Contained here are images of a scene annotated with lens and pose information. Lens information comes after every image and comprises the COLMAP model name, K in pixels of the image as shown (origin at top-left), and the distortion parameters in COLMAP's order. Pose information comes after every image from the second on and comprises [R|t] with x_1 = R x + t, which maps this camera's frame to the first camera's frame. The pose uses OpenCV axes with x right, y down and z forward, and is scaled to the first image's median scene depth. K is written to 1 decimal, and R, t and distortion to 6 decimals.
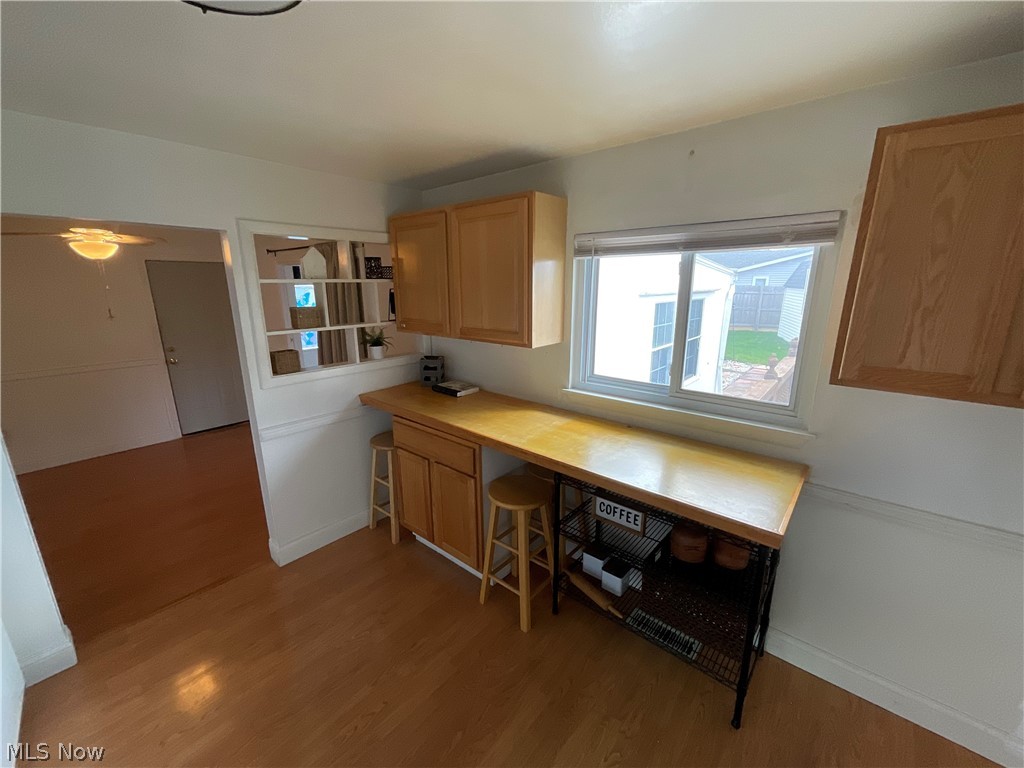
lens RADIAL K [[413.5, 0, 510.5], [0, 413.5, 385.0], [0, 0, 1]] dist [0.000452, -0.000636]
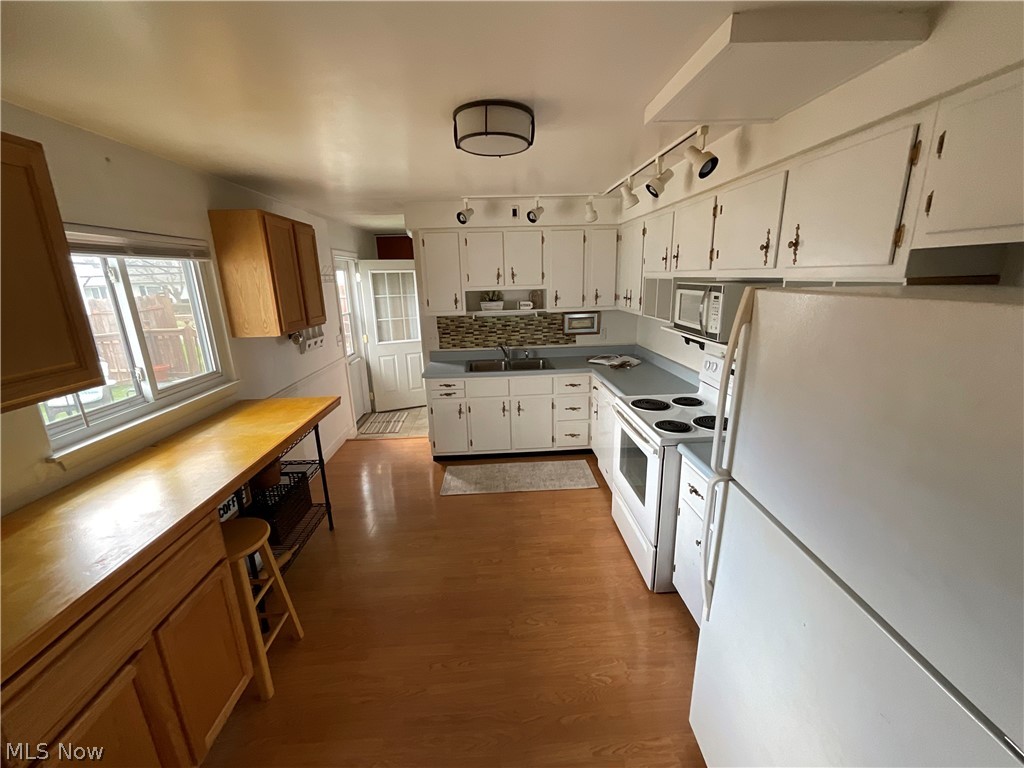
lens RADIAL K [[413.5, 0, 513.4], [0, 413.5, 385.7], [0, 0, 1]] dist [0.000452, -0.000636]
pose [[-0.690534, -0.158261, 0.705773, -0.783636], [0.205161, 0.892836, 0.400939, -0.195882], [-0.693593, 0.421660, -0.584065, 0.836828]]
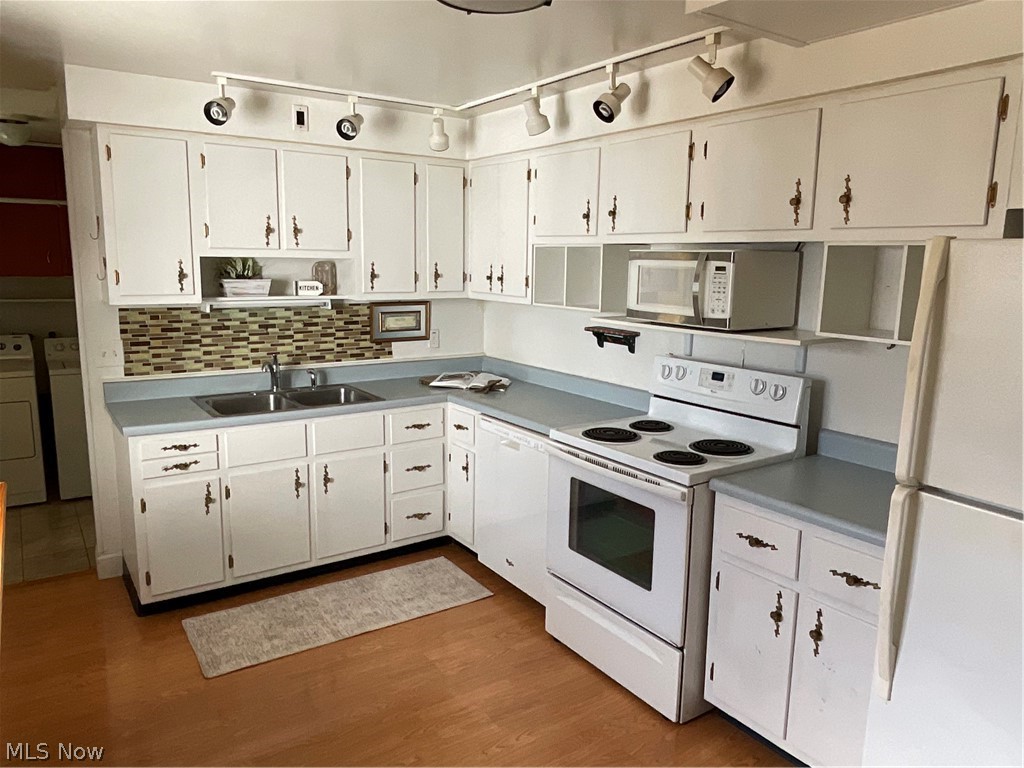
lens RADIAL K [[721.4, 0, 512.3], [0, 721.4, 382.3], [0, 0, 1]] dist [-0.002886, -0.017295]
pose [[-0.965984, -0.050465, 0.253631, -0.422741], [0.054344, 0.919259, 0.389883, -0.206199], [-0.252828, 0.390404, -0.885247, 1.051782]]
